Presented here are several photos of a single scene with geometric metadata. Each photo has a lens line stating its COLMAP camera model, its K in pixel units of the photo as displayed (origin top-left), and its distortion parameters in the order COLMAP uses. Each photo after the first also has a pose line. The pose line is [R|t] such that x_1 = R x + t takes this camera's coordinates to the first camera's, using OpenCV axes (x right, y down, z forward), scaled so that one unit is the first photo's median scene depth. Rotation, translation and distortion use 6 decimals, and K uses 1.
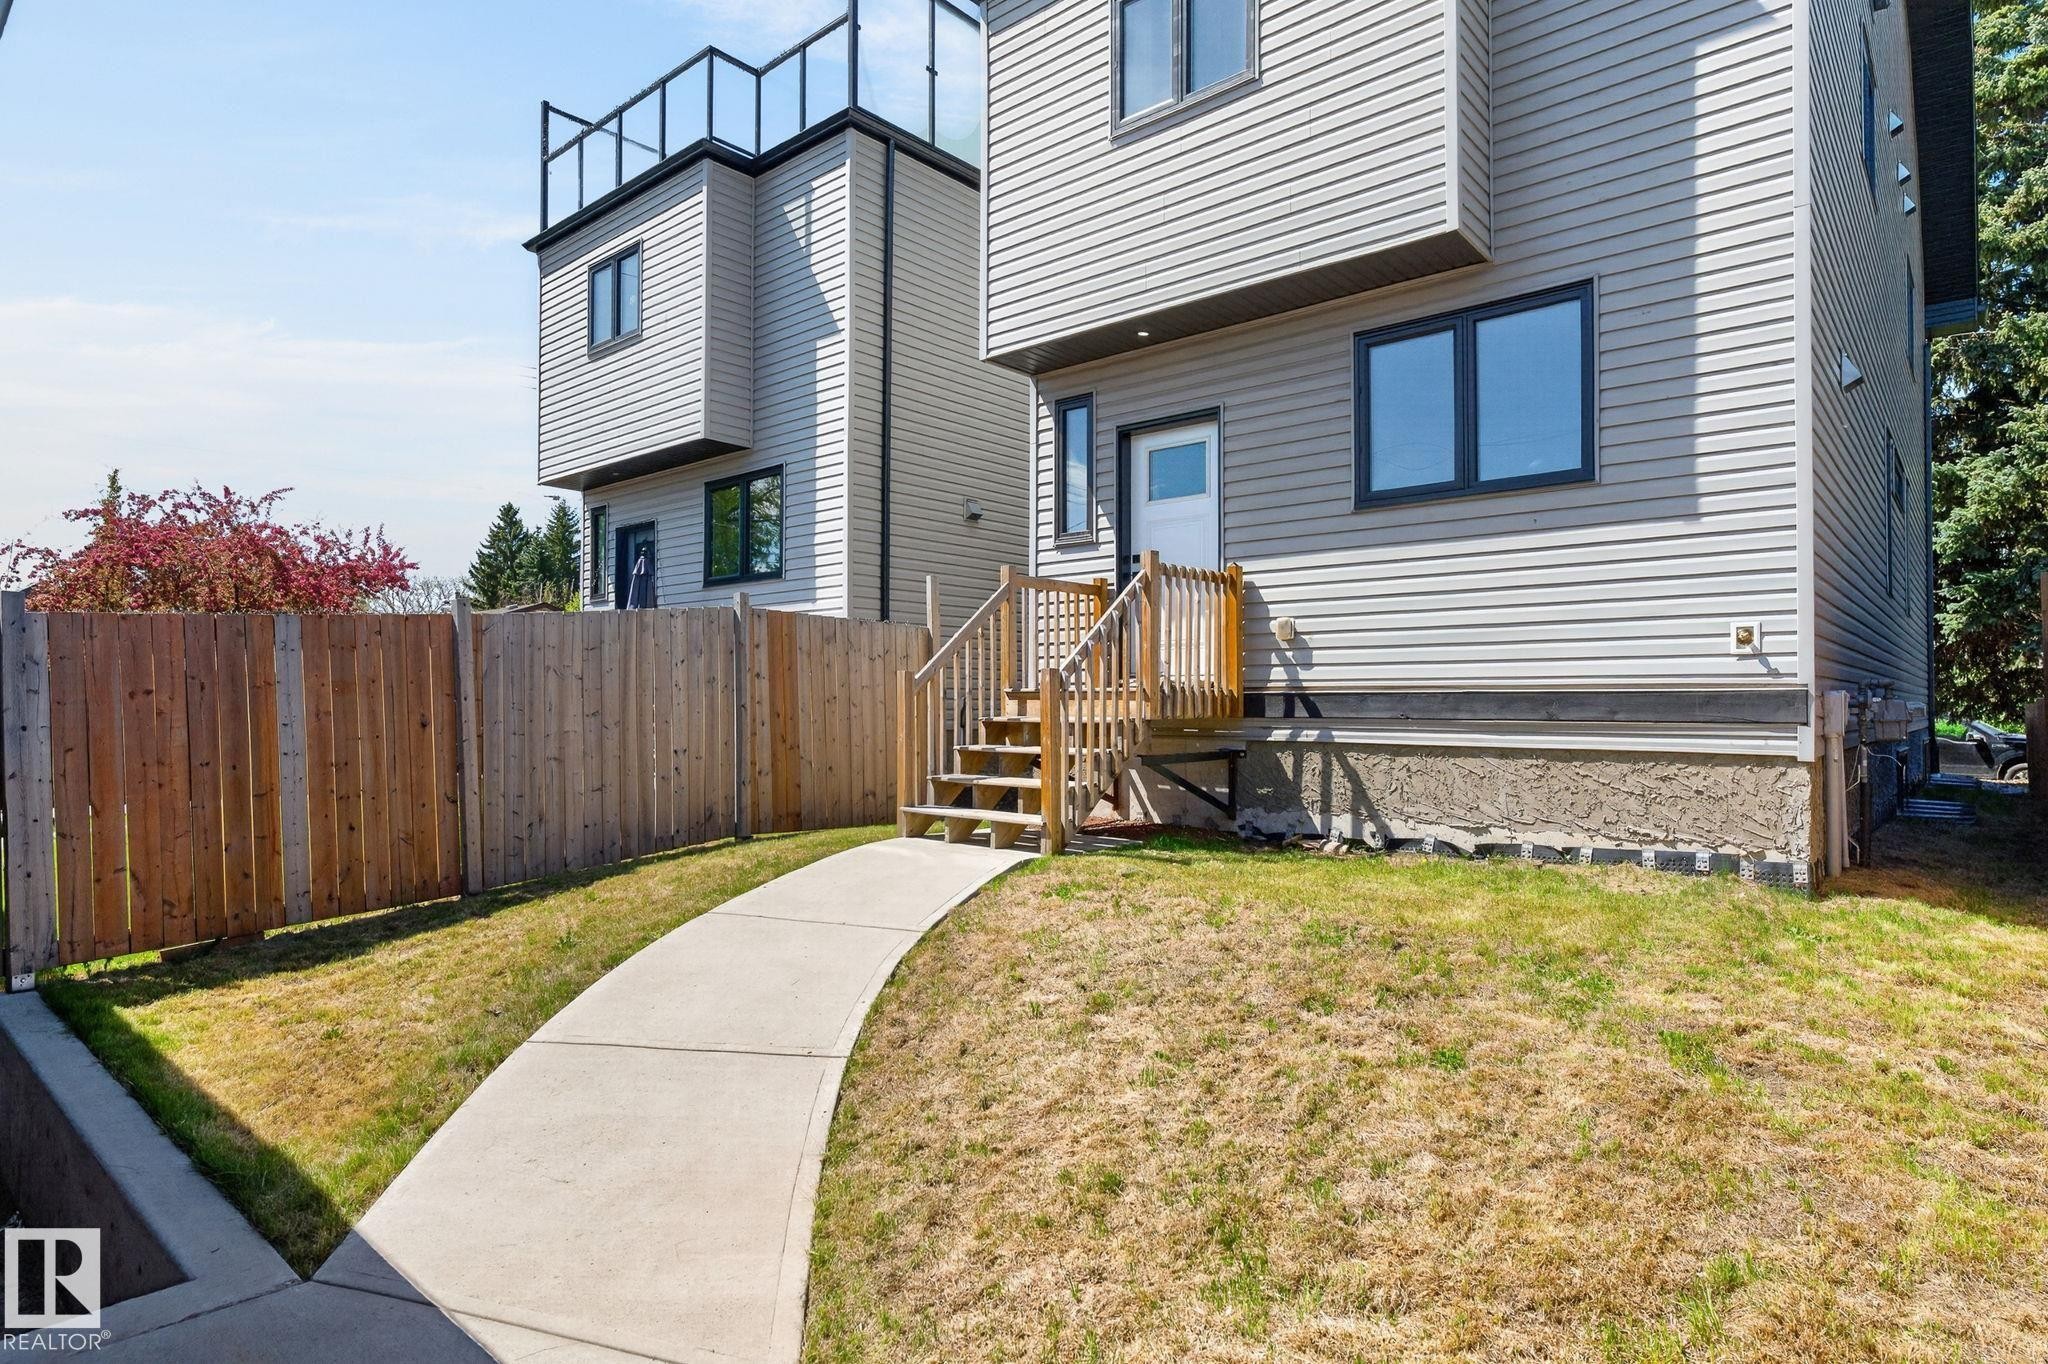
lens RADIAL K [[1103.8, 0, 1021.0], [0, 1103.8, 684.0], [0, 0, 1]] dist [-0.000524, -0.001210]
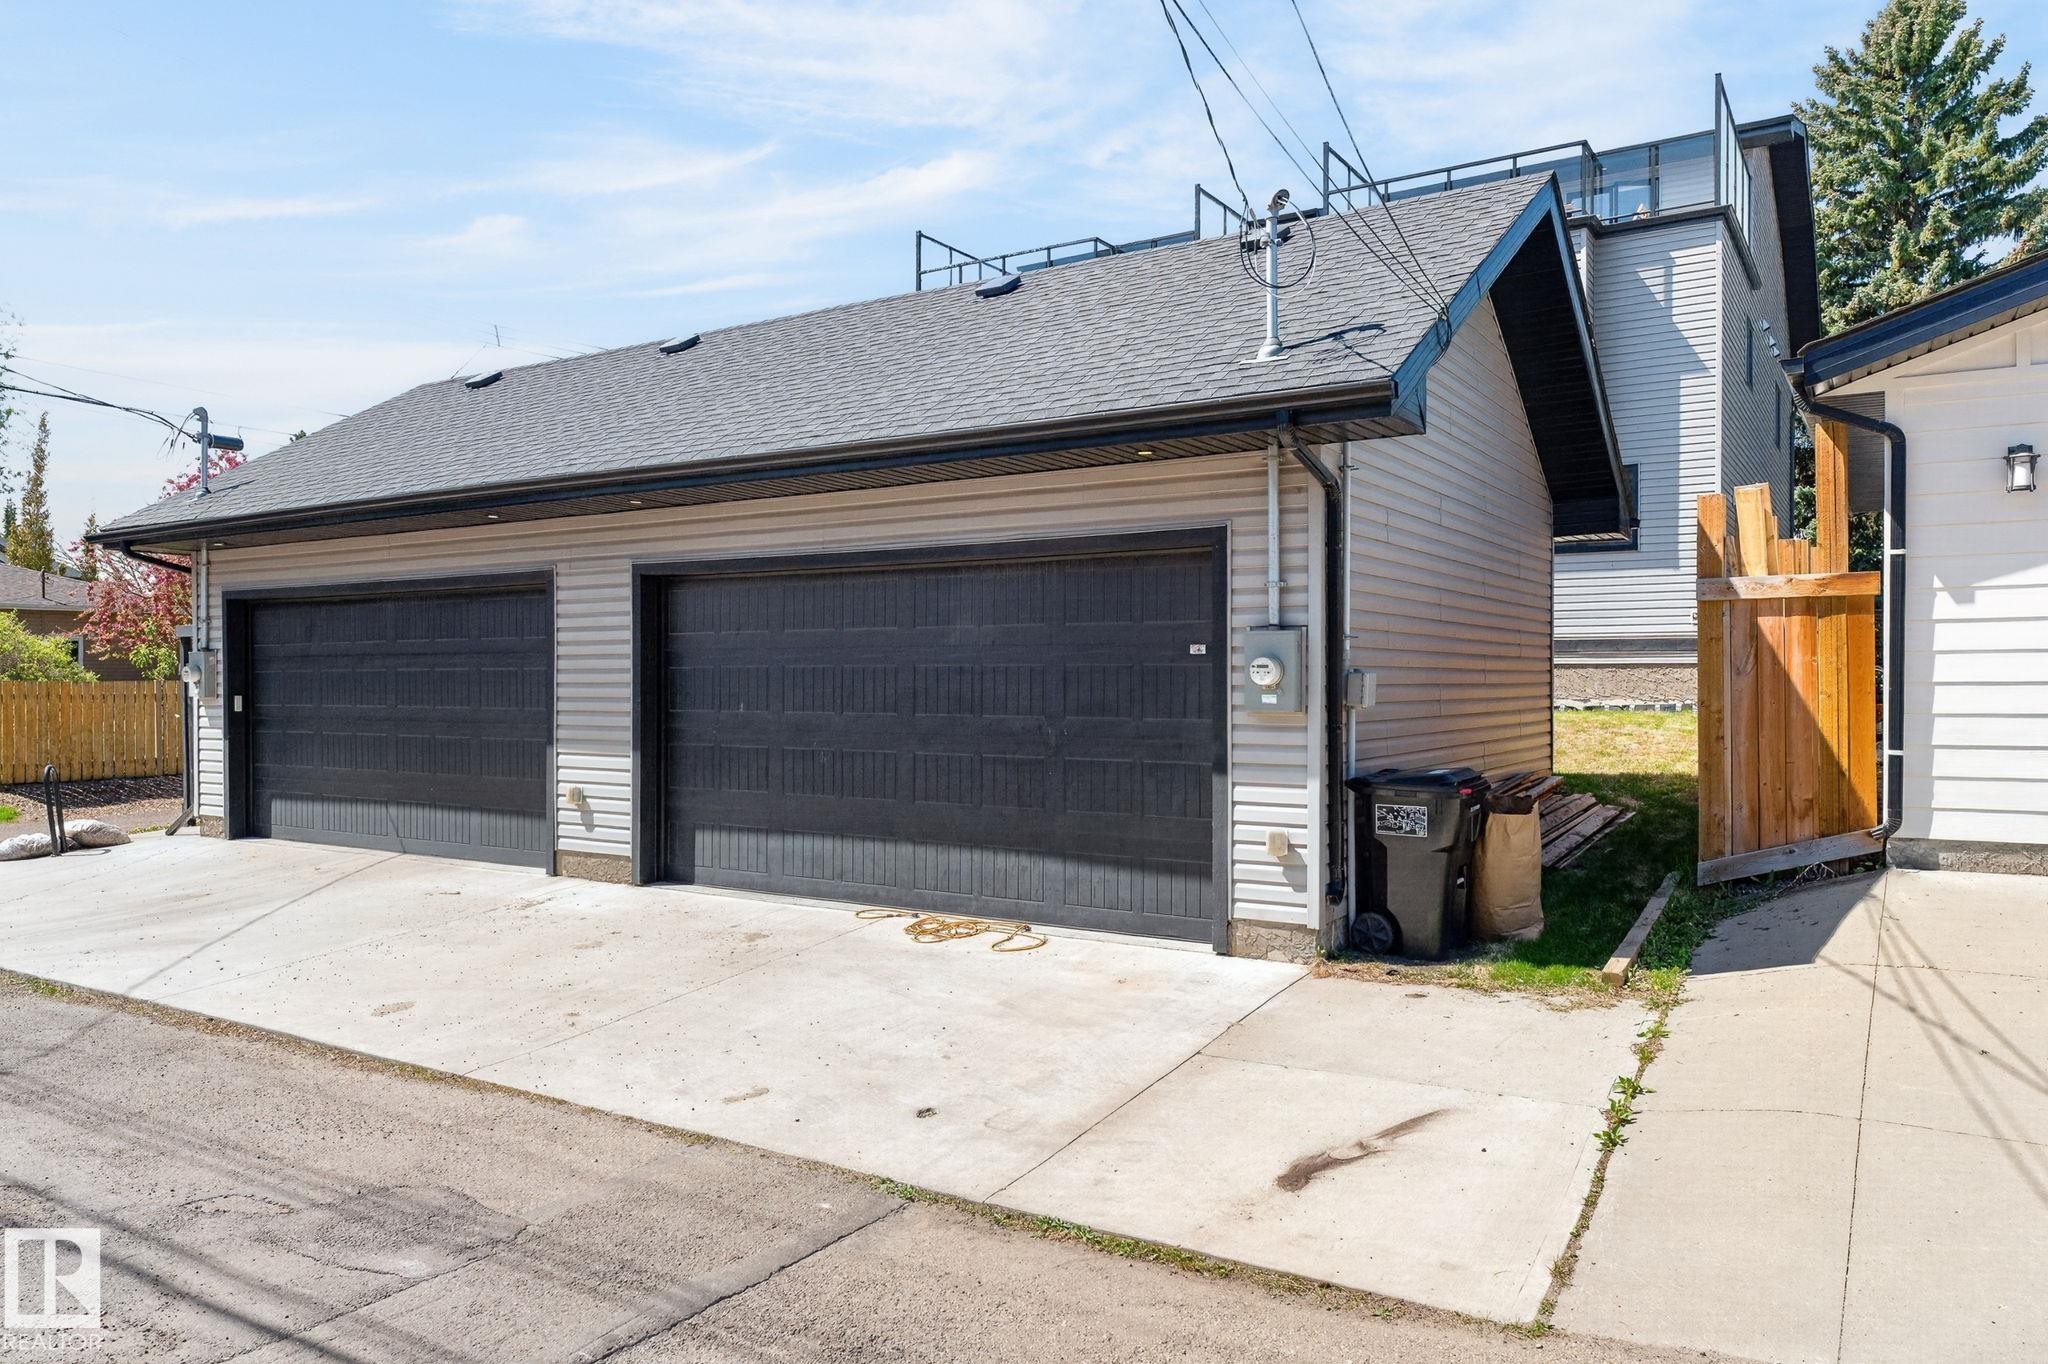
lens RADIAL K [[1383.6, 0, 1026.6], [0, 1383.6, 683.5], [0, 0, 1]] dist [-0.001474, 0.001261]
pose [[0.987023, 0.000677, 0.160580, -1.206690], [-0.003997, 0.999785, 0.020355, 0.045564], [-0.160531, -0.020732, 0.986813, -1.664440]]
